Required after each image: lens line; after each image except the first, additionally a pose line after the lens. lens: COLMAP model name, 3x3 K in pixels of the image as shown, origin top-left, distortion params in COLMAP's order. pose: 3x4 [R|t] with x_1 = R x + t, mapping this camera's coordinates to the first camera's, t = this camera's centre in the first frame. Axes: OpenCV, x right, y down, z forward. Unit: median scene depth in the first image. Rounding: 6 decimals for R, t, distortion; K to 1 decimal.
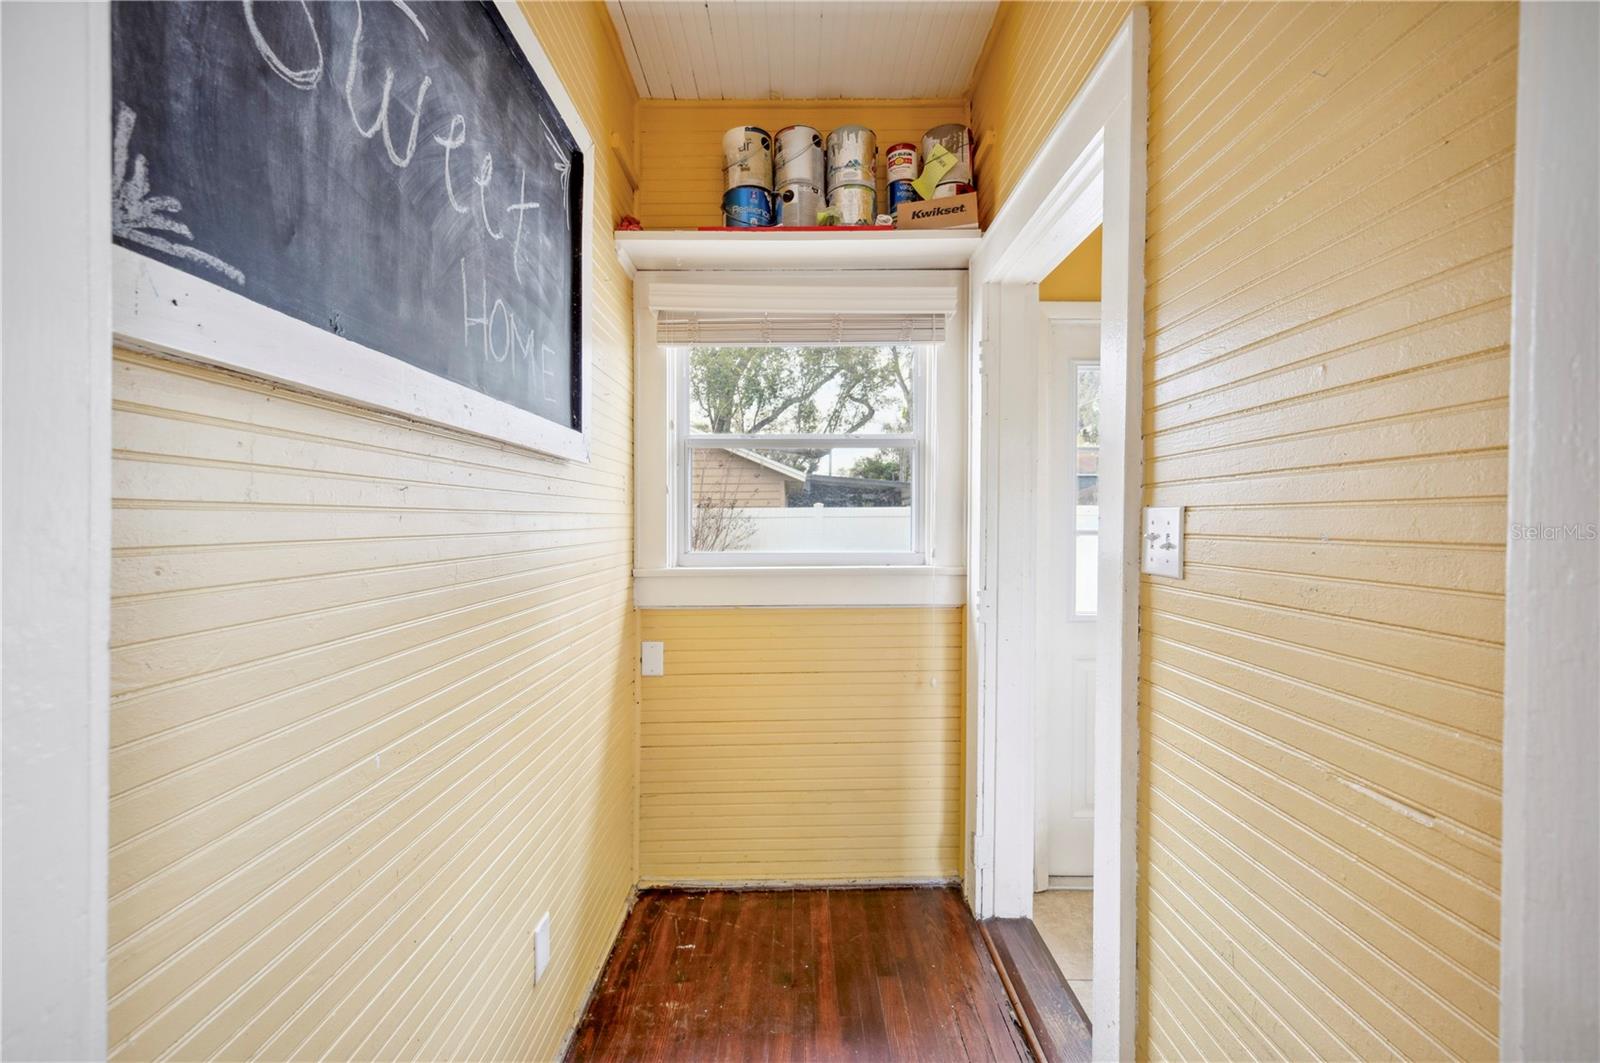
lens RADIAL K [[653.1, 0, 780.1], [0, 653.1, 531.1], [0, 0, 1]] dist [0.001520, 0.000086]
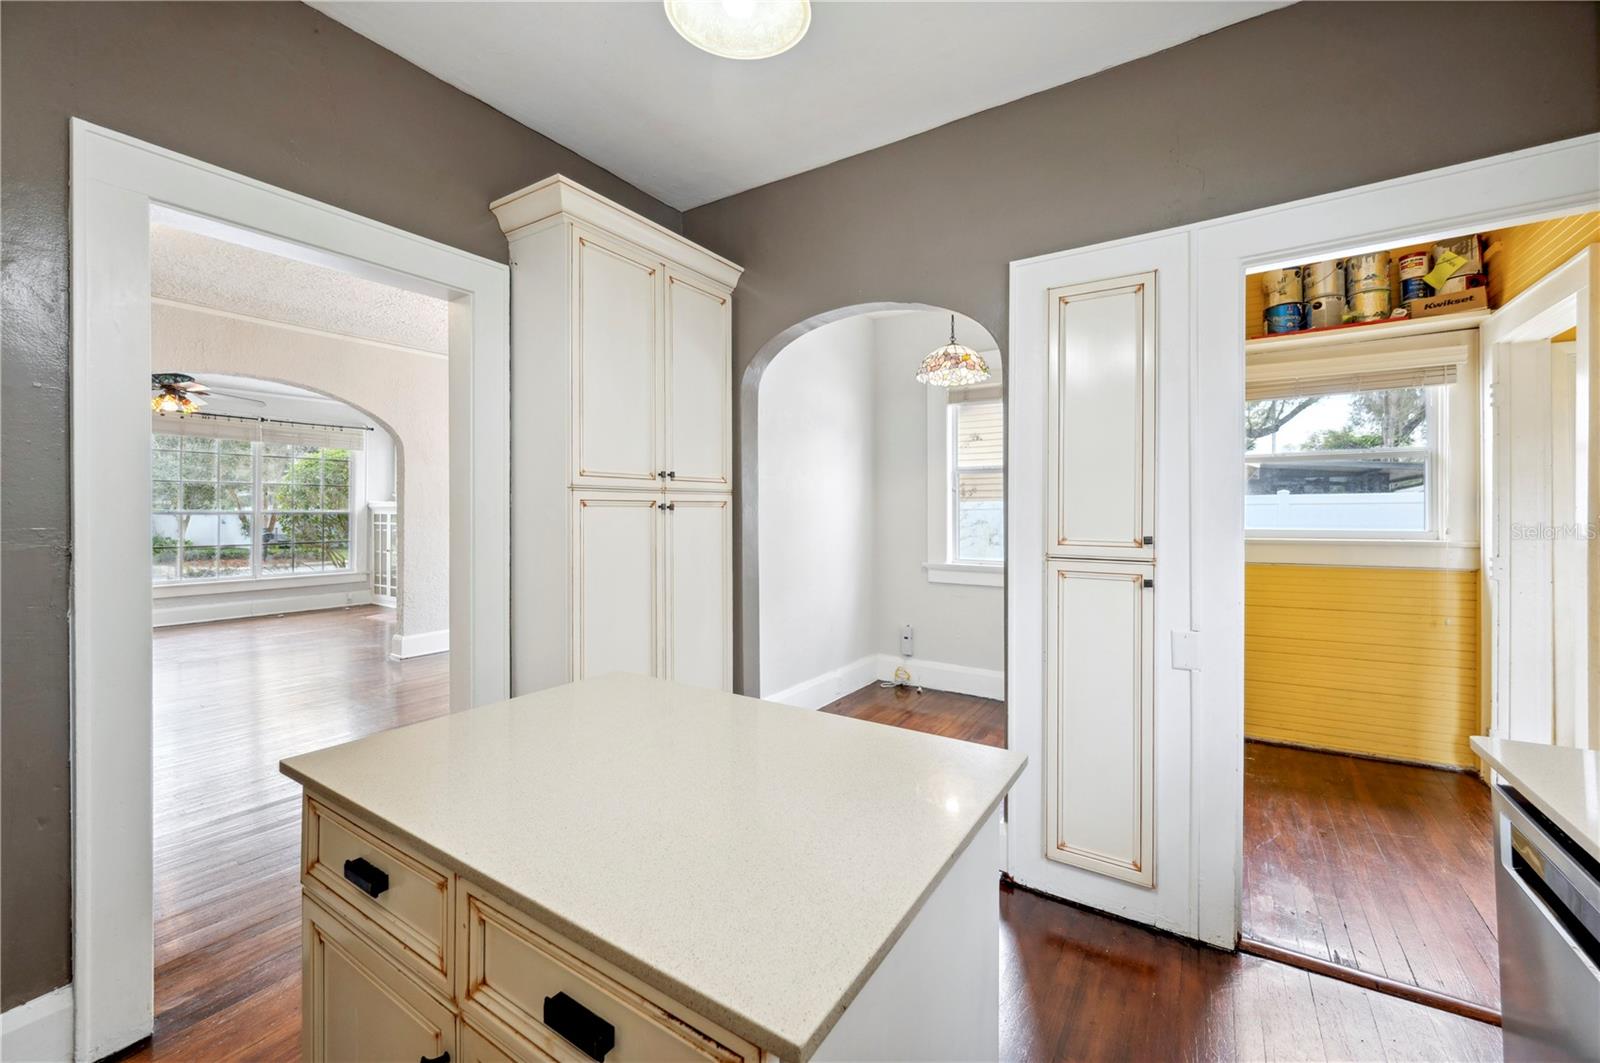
lens RADIAL K [[635.0, 0, 789.7], [0, 635.0, 508.0], [0, 0, 1]] dist [-0.000572, 0.000320]
pose [[0.842299, -0.004668, -0.538991, -0.235084], [-0.004249, 0.999874, -0.015300, 0.010550], [0.538994, 0.015177, 0.842173, -0.975732]]
